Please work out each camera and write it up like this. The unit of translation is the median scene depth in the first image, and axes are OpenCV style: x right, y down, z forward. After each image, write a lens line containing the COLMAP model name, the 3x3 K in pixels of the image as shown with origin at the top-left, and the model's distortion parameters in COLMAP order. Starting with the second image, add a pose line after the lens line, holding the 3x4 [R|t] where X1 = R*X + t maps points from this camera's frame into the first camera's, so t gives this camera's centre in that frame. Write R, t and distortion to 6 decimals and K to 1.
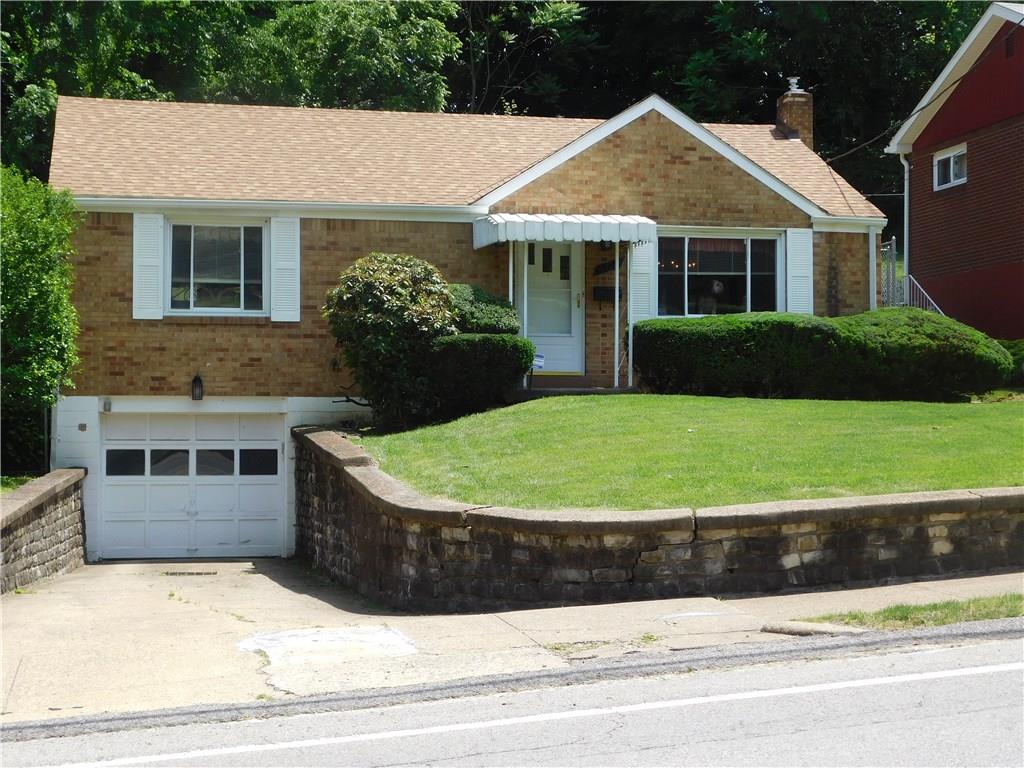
lens RADIAL K [[1766.0, 0, 512.0], [0, 1766.0, 384.0], [0, 0, 1]] dist [0.049159, 0.004678]
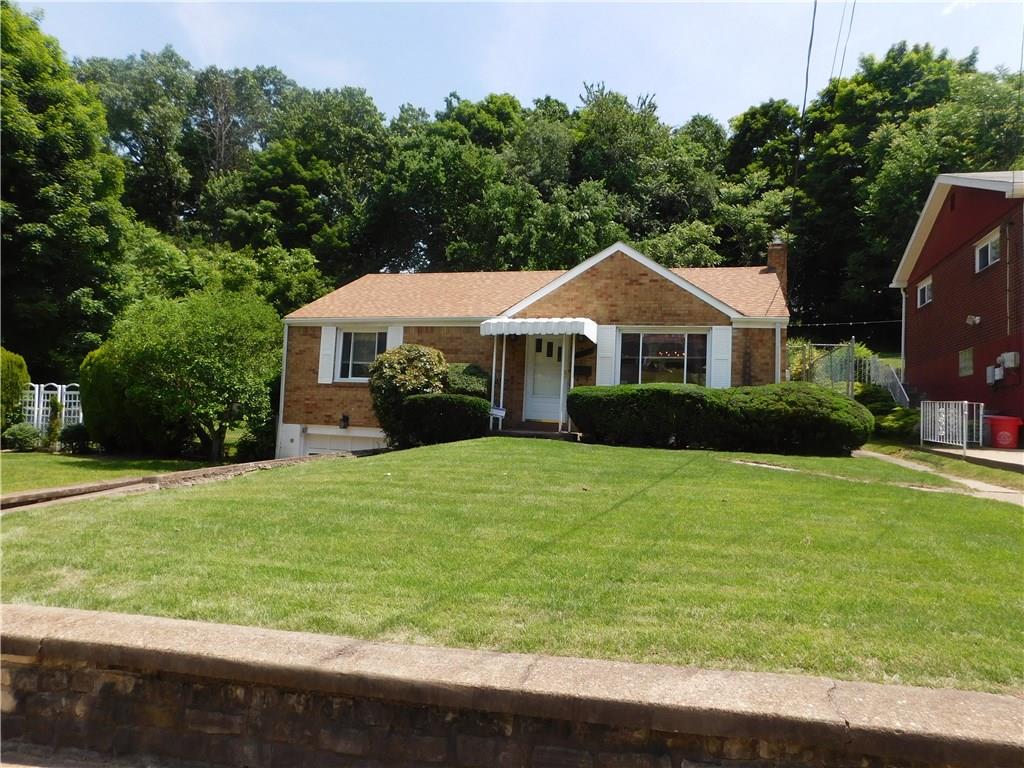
lens RADIAL K [[674.0, 0, 512.0], [0, 674.0, 384.0], [0, 0, 1]] dist [-0.082921, 0.065817]
pose [[0.873296, 0.010517, -0.487076, 0.284052], [-0.033842, 0.998661, -0.039114, -0.014492], [0.486012, 0.050642, 0.872483, 0.458042]]
